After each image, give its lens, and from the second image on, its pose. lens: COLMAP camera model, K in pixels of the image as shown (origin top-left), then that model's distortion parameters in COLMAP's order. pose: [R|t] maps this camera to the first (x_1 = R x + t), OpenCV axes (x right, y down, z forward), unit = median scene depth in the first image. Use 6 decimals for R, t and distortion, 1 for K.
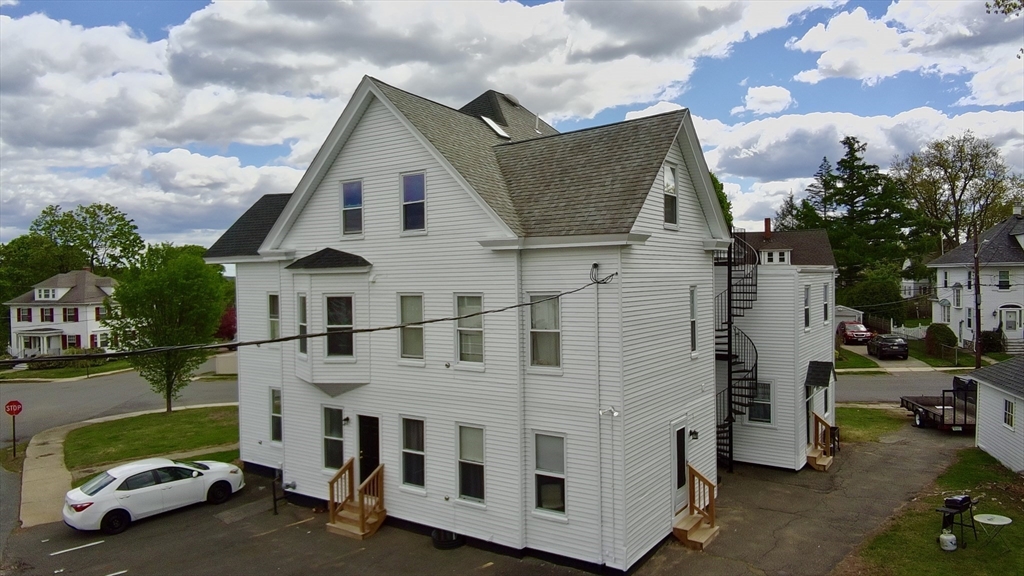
lens RADIAL K [[681.3, 0, 512.0], [0, 681.3, 288.0], [0, 0, 1]] dist [0.068094, -0.123033]
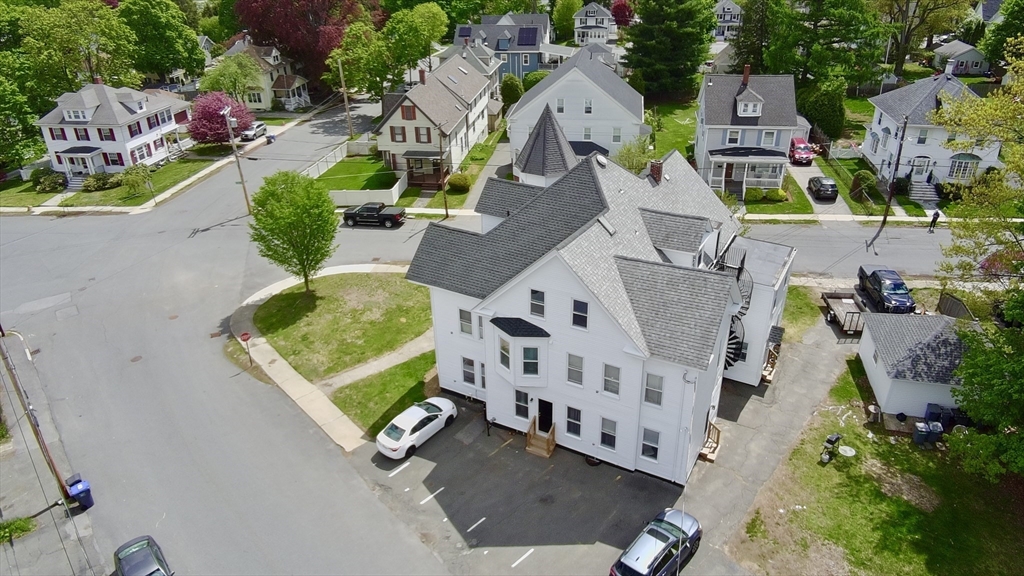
lens RADIAL K [[681.3, 0, 512.0], [0, 681.3, 288.0], [0, 0, 1]] dist [0.068094, -0.123033]
pose [[0.995791, -0.046937, 0.078728, -0.429628], [0.006904, 0.894904, 0.446205, -0.925496], [-0.091398, -0.443783, 0.891461, -0.539126]]
